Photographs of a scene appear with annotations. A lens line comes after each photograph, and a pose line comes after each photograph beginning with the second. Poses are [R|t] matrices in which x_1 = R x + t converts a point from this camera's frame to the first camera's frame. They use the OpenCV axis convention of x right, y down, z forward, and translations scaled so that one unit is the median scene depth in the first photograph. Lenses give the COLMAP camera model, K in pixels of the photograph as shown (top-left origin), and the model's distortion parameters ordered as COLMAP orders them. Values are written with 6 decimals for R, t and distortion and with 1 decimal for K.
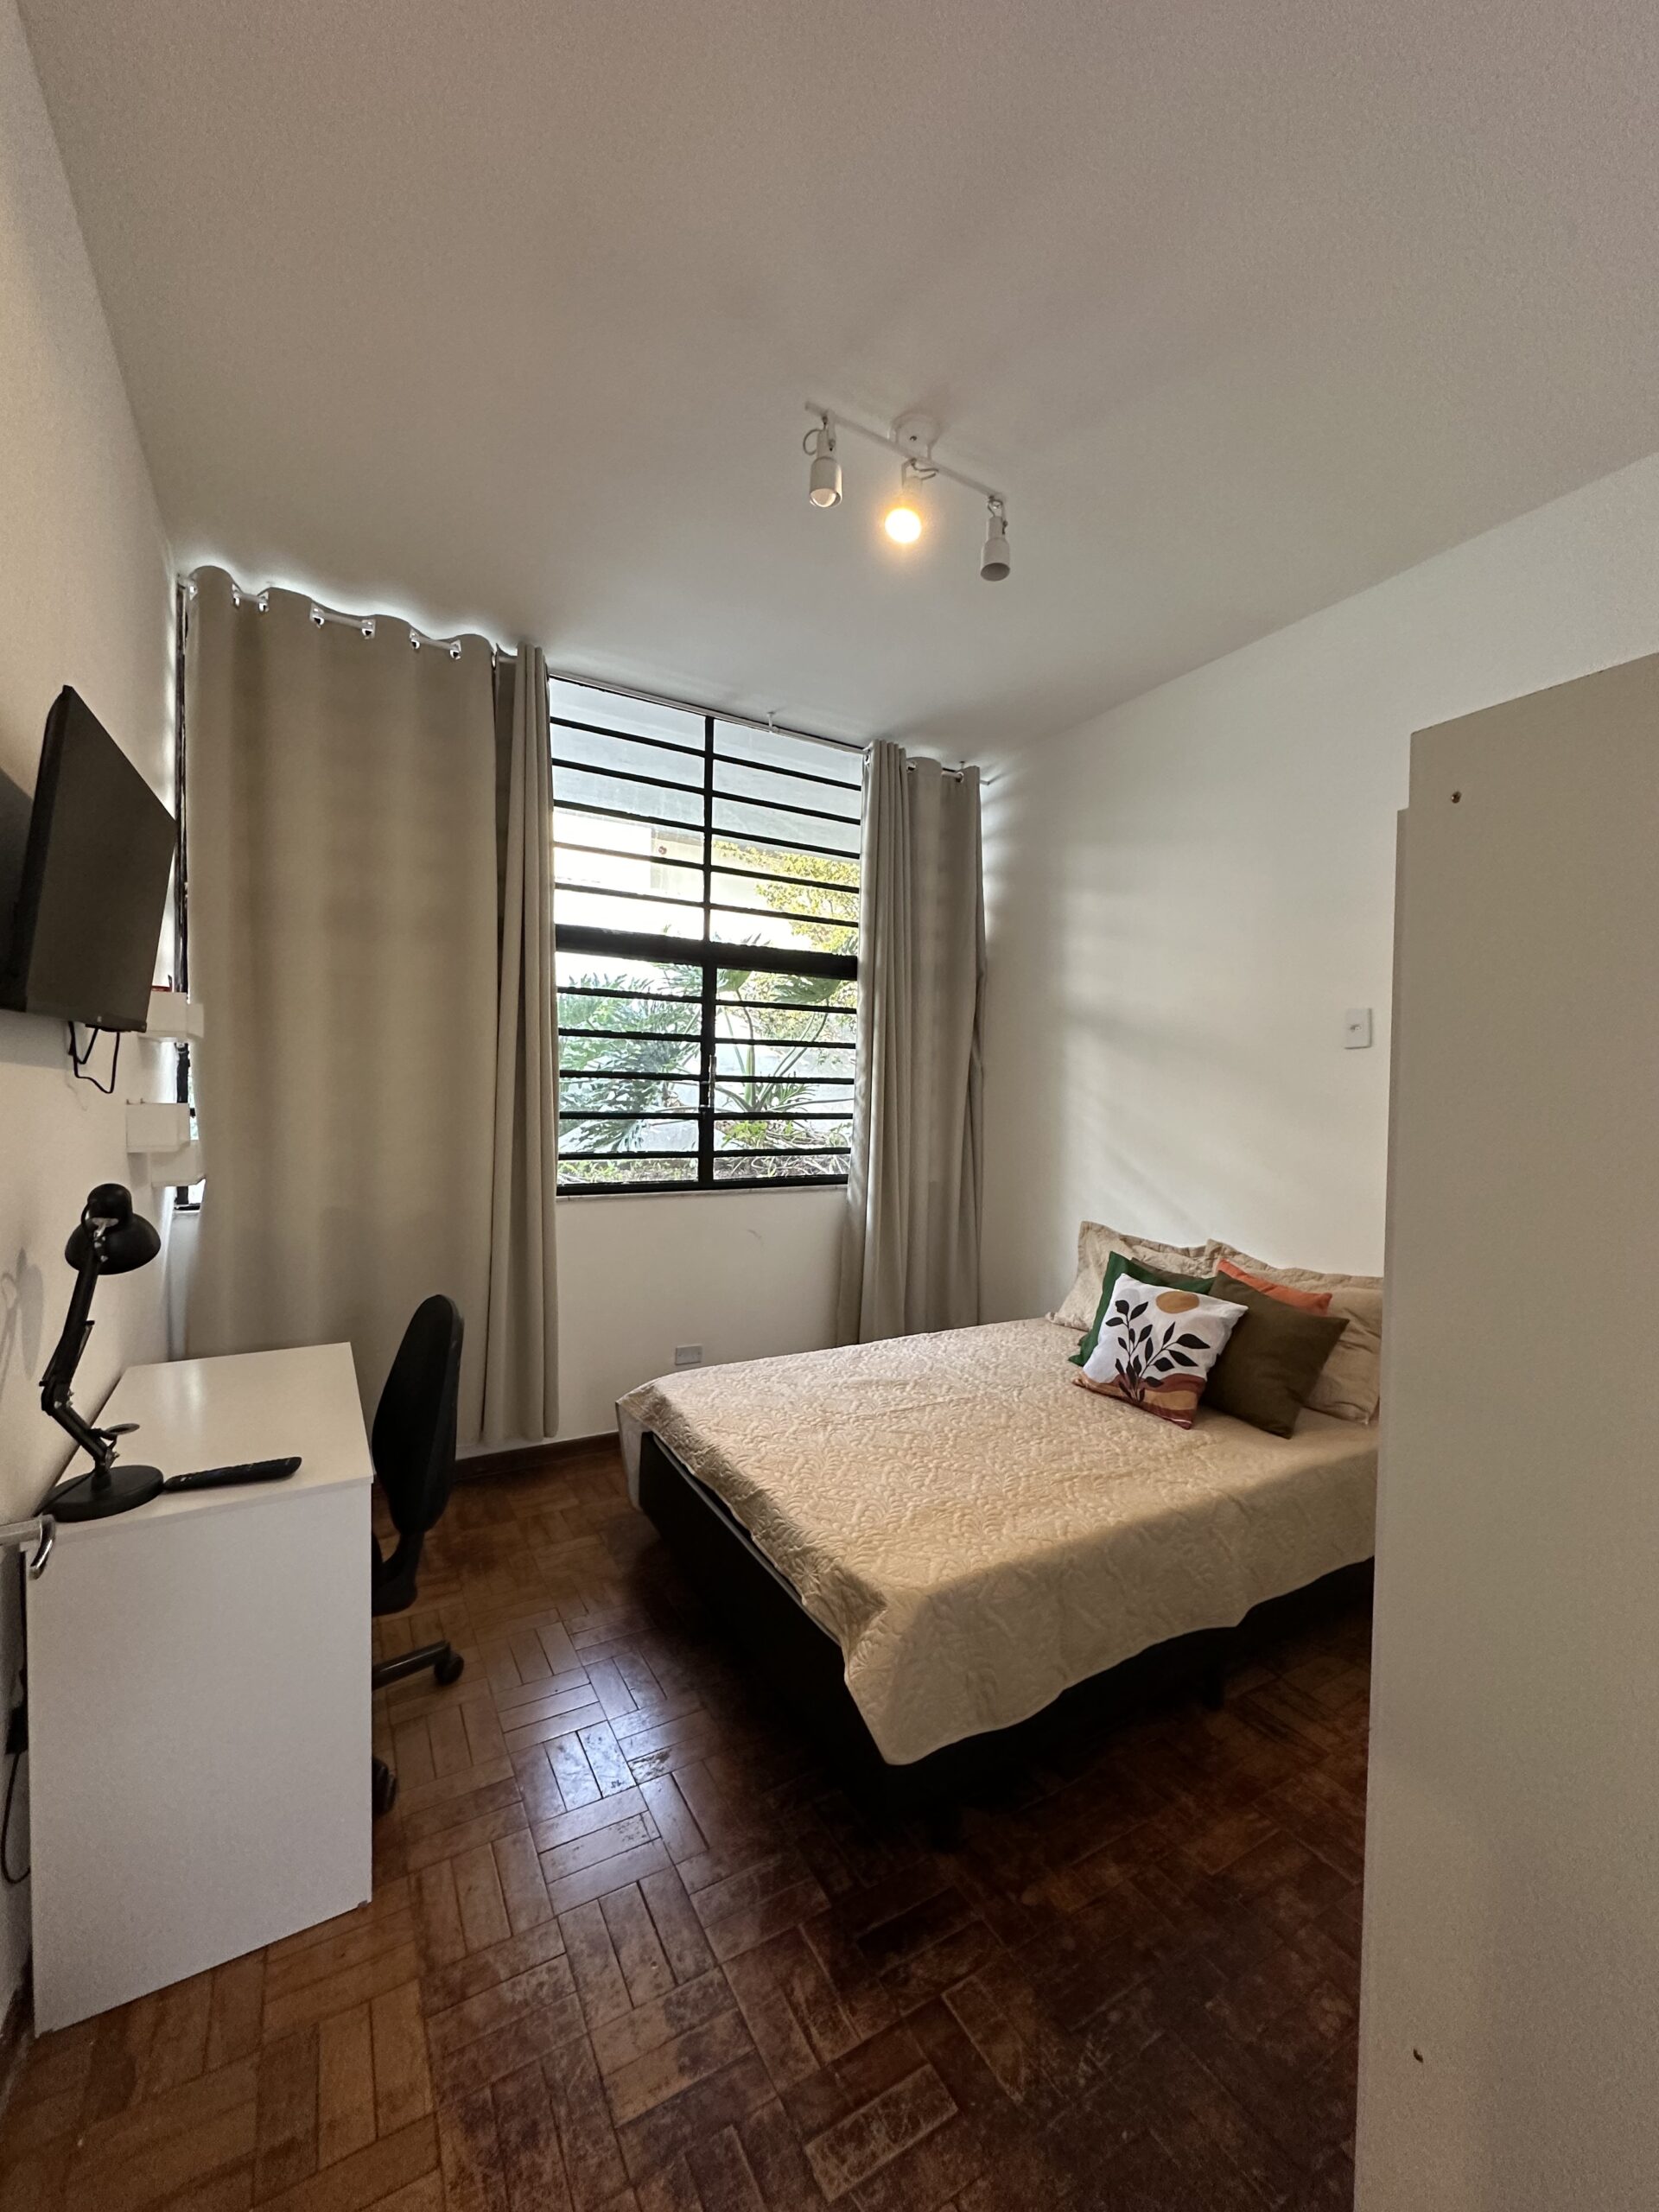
lens RADIAL K [[883.8, 0, 829.5], [0, 883.8, 1106.3], [0, 0, 1]] dist [-0.002851, 0.001131]
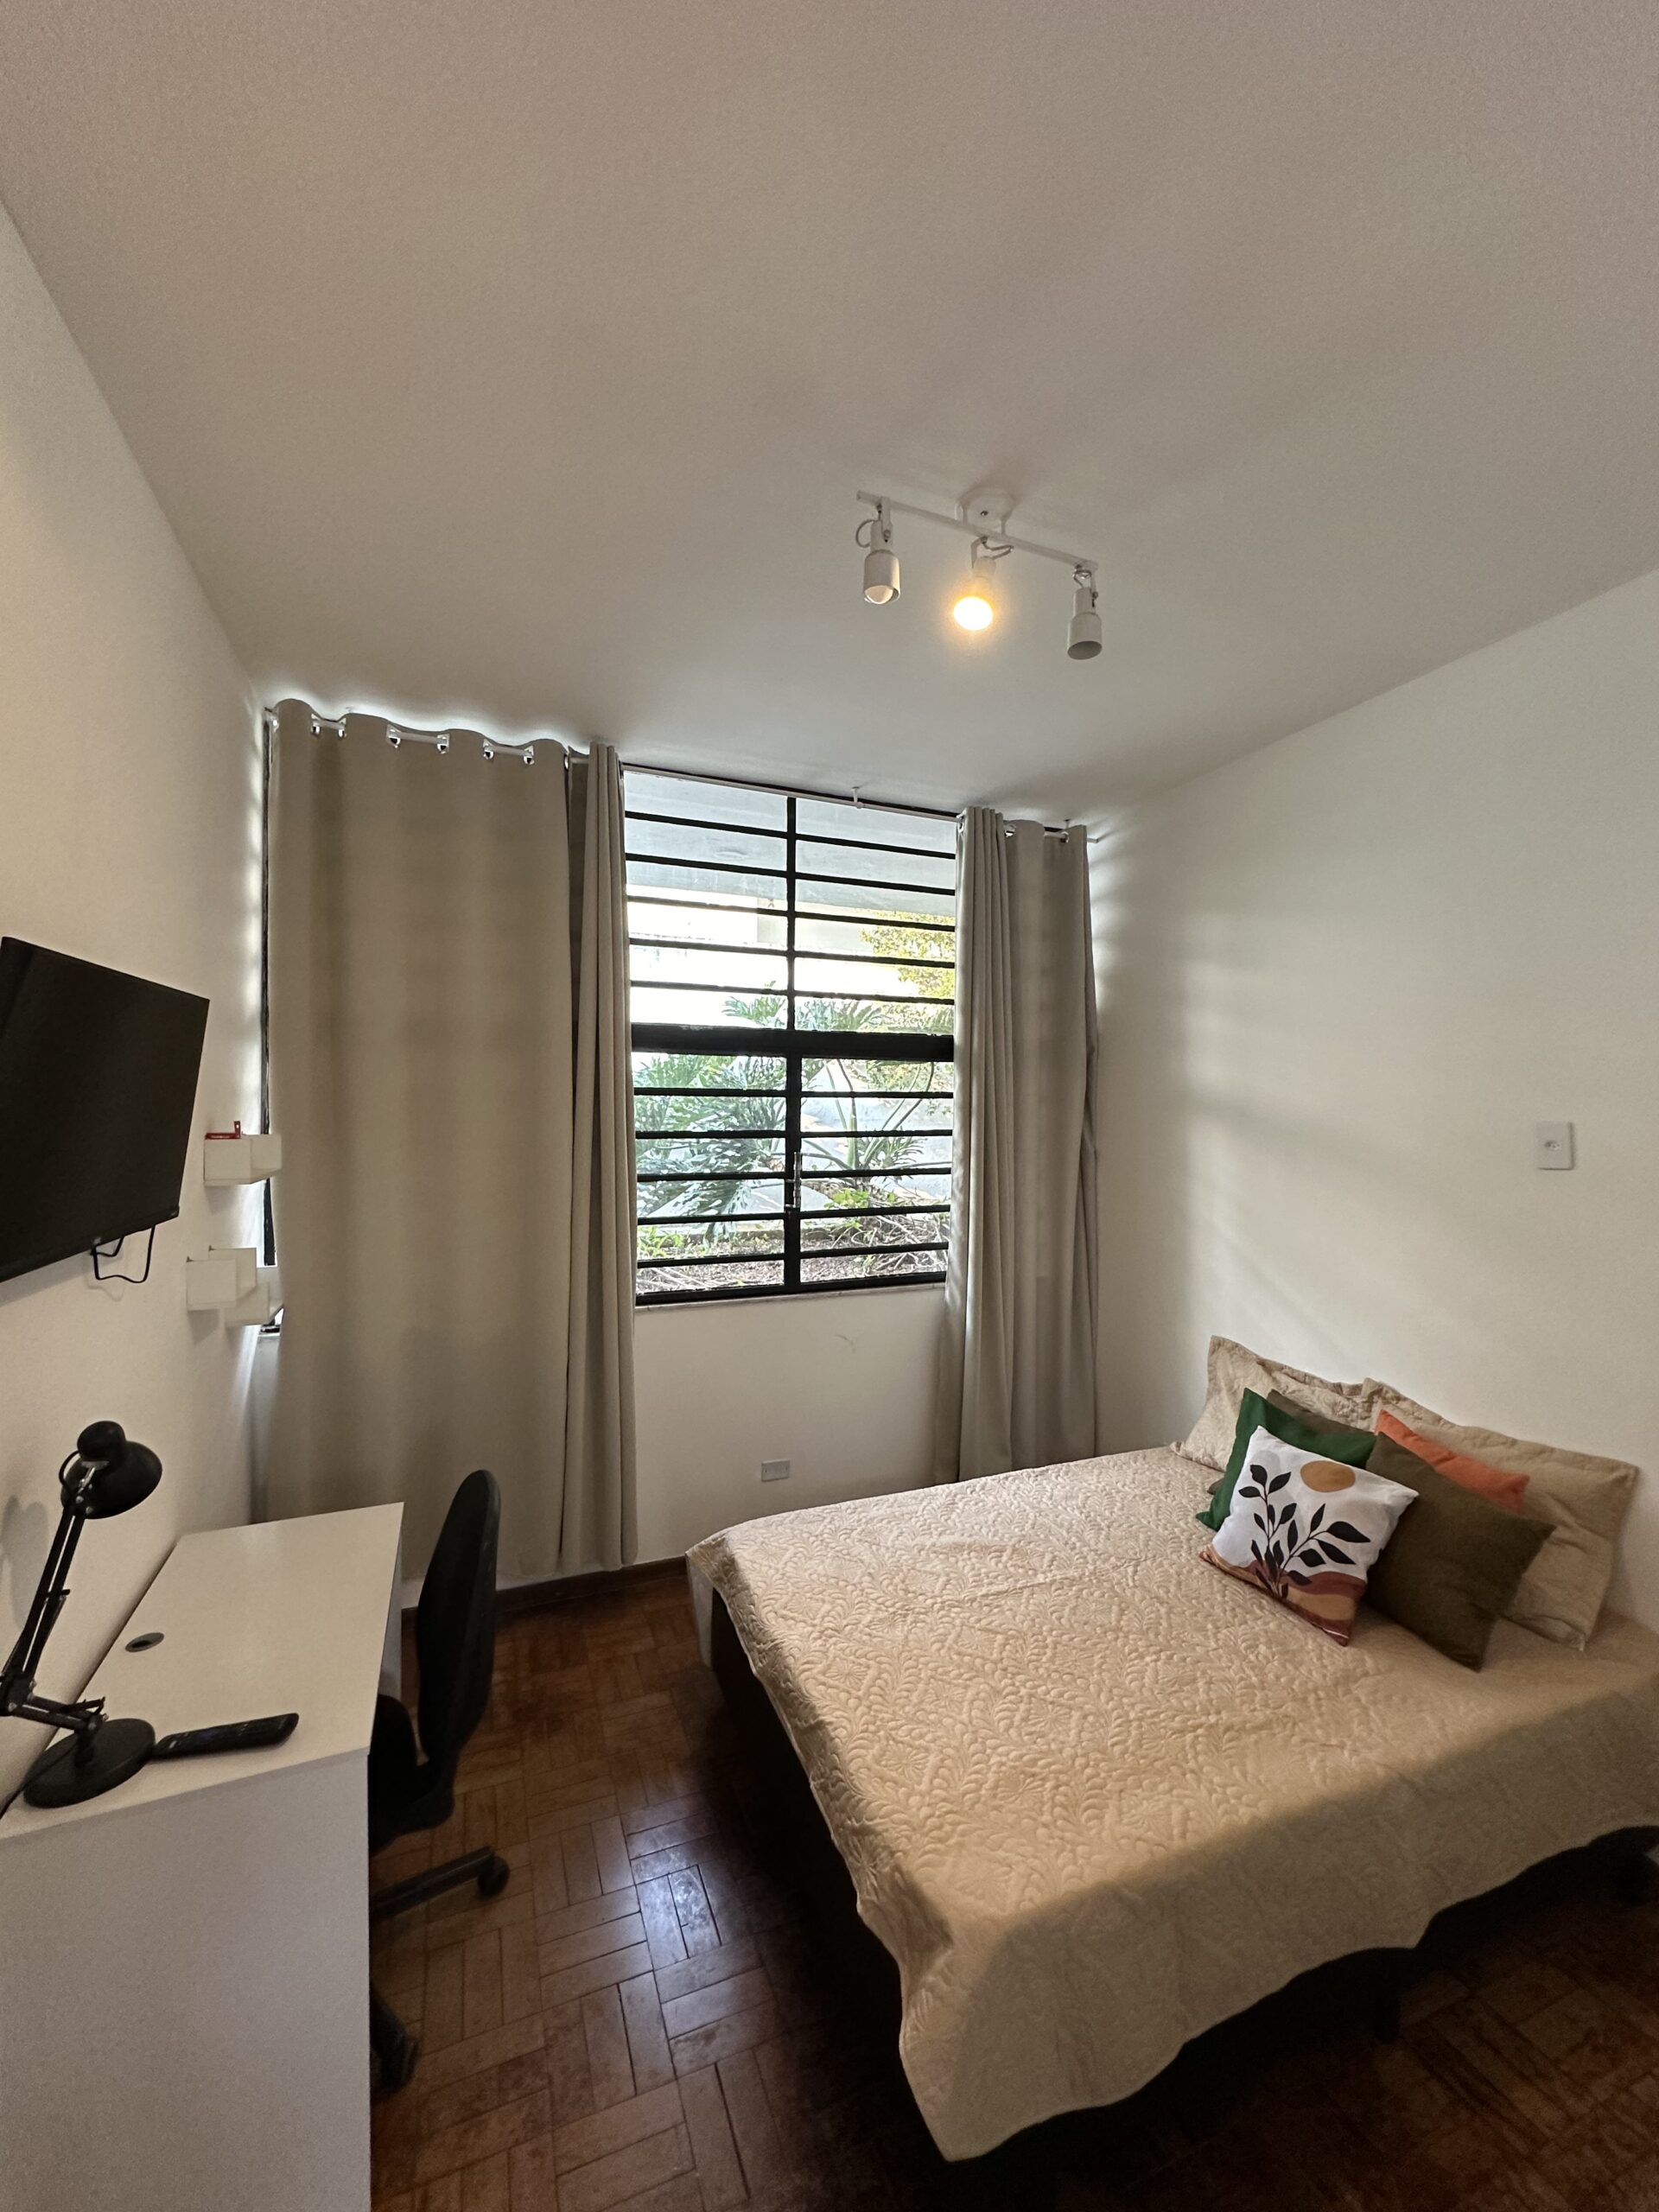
lens RADIAL K [[883.8, 0, 829.0], [0, 883.8, 1104.9], [0, 0, 1]] dist [-0.002851, 0.001131]
pose [[0.990225, -0.013517, -0.138824, 0.043928], [0.010531, 0.999698, -0.022224, -0.116144], [0.139083, 0.020545, 0.990068, 0.091834]]
